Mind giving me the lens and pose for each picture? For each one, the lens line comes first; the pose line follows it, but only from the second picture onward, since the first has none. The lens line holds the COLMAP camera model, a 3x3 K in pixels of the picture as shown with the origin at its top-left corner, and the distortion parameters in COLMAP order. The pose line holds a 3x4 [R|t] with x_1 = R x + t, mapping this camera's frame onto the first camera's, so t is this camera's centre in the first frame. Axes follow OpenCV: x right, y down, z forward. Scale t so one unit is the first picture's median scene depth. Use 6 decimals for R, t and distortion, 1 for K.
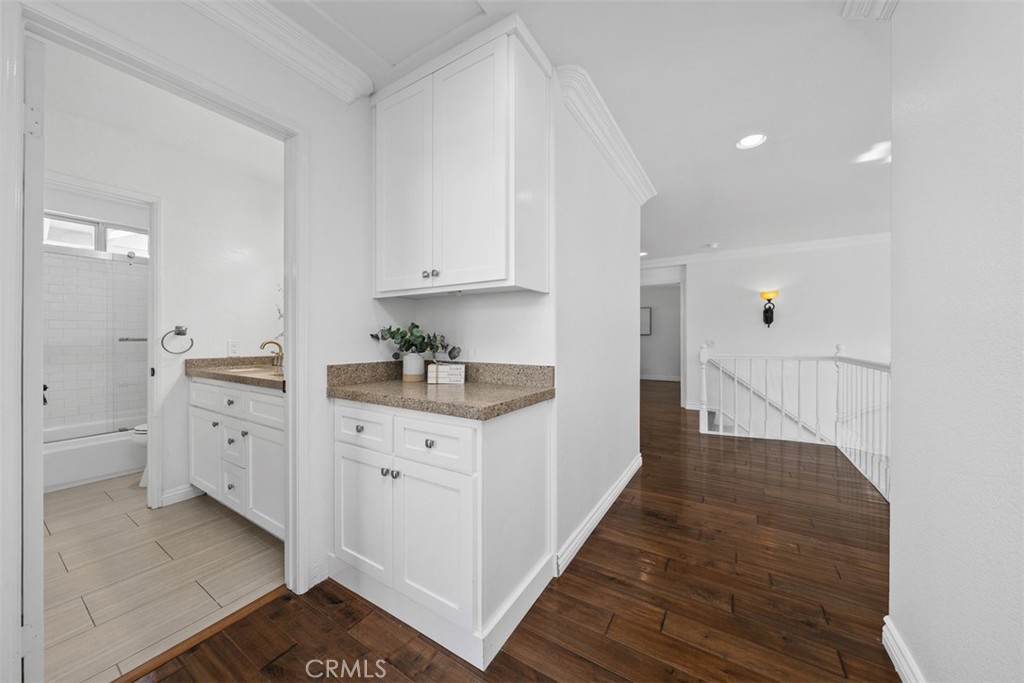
lens RADIAL K [[351.4, 0, 511.7], [0, 351.4, 342.6], [0, 0, 1]] dist [0.002552, 0.000175]
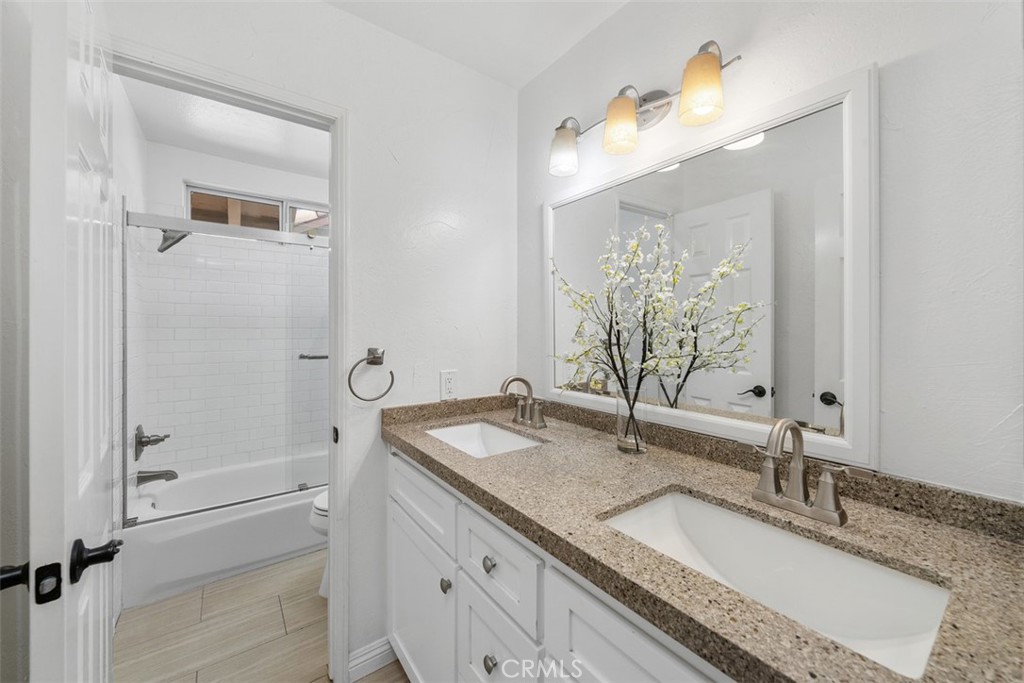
lens RADIAL K [[397.3, 0, 512.2], [0, 397.3, 333.2], [0, 0, 1]] dist [-0.000507, 0.000298]
pose [[0.930906, 0.000289, -0.365258, -0.518006], [-0.000263, 1.000000, 0.000123, -0.069289], [0.365258, -0.000018, 0.930906, 0.506417]]
